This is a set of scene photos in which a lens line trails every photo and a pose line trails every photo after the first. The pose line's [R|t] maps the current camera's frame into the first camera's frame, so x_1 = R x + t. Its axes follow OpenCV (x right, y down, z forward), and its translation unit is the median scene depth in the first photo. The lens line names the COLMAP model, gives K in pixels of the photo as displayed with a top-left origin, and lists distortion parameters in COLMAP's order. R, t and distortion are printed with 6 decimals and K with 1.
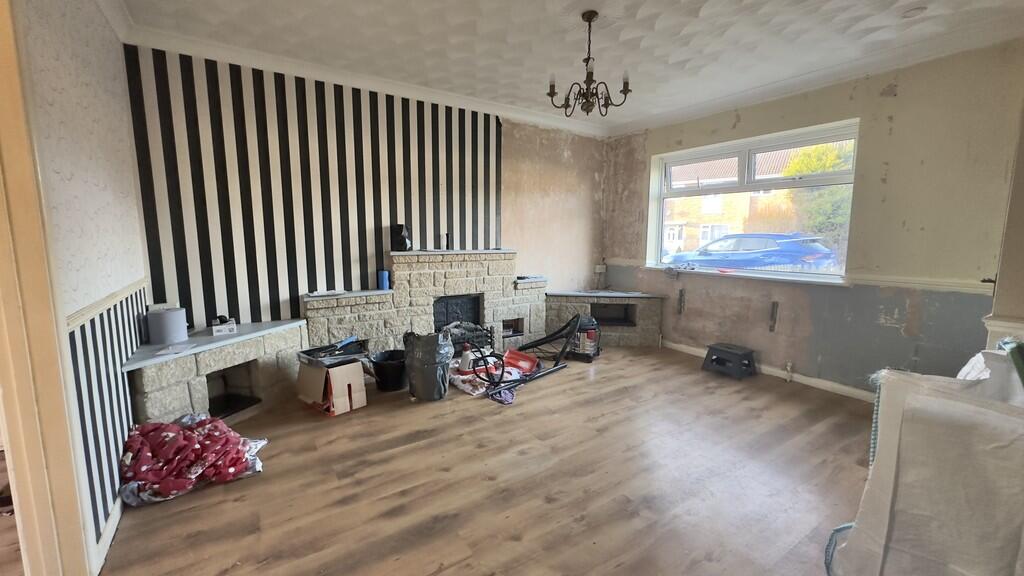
lens RADIAL K [[407.2, 0, 511.1], [0, 407.2, 287.9], [0, 0, 1]] dist [-0.005028, 0.000997]
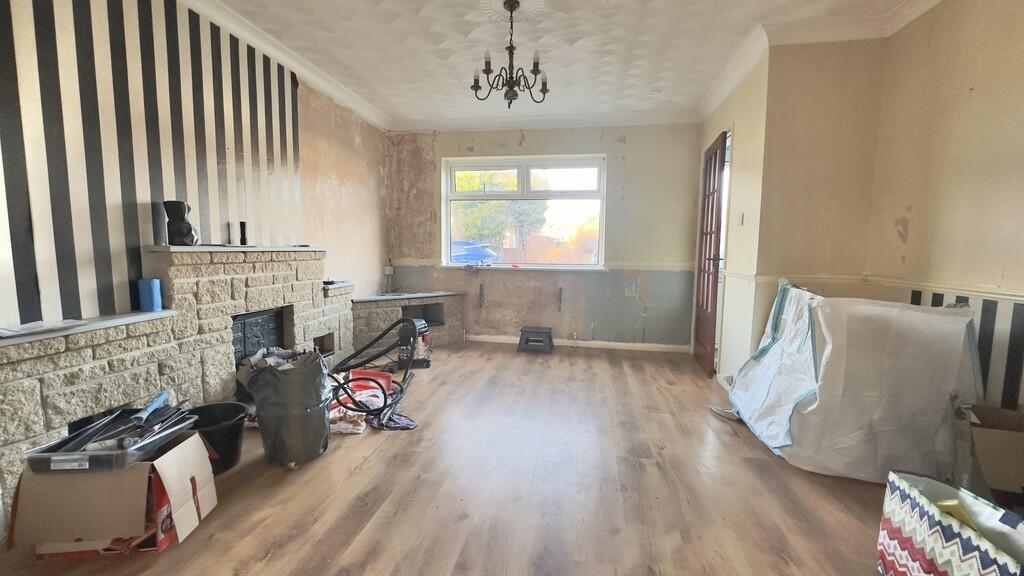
lens RADIAL K [[407.2, 0, 511.1], [0, 407.2, 287.9], [0, 0, 1]] dist [-0.005028, 0.000997]
pose [[0.686855, -0.066503, 0.723745, -0.360147], [0.083877, 0.996404, 0.011954, 0.007066], [-0.721938, 0.052495, 0.689964, 0.217827]]
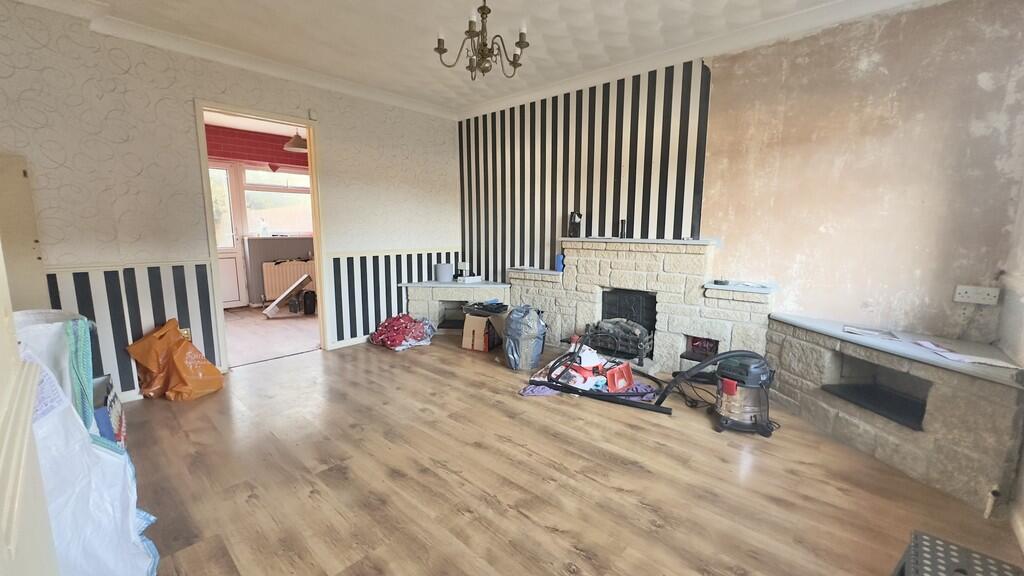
lens RADIAL K [[407.2, 0, 511.1], [0, 407.2, 287.9], [0, 0, 1]] dist [-0.005028, 0.000997]
pose [[0.239026, 0.135368, -0.961531, 0.701546], [-0.126900, 0.986097, 0.107280, -0.051770], [0.962685, 0.096376, 0.252881, 0.566399]]
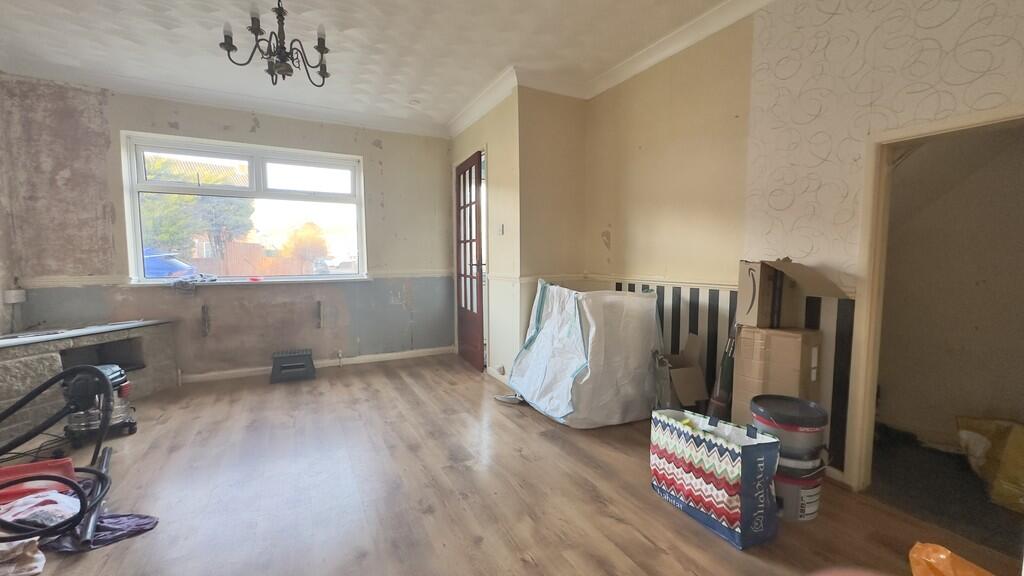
lens RADIAL K [[407.2, 0, 511.1], [0, 407.2, 287.9], [0, 0, 1]] dist [-0.005028, 0.000997]
pose [[0.093167, -0.078938, 0.992516, -0.386959], [0.130898, 0.989171, 0.066385, -0.006918], [-0.987009, 0.123733, 0.102490, 0.336728]]
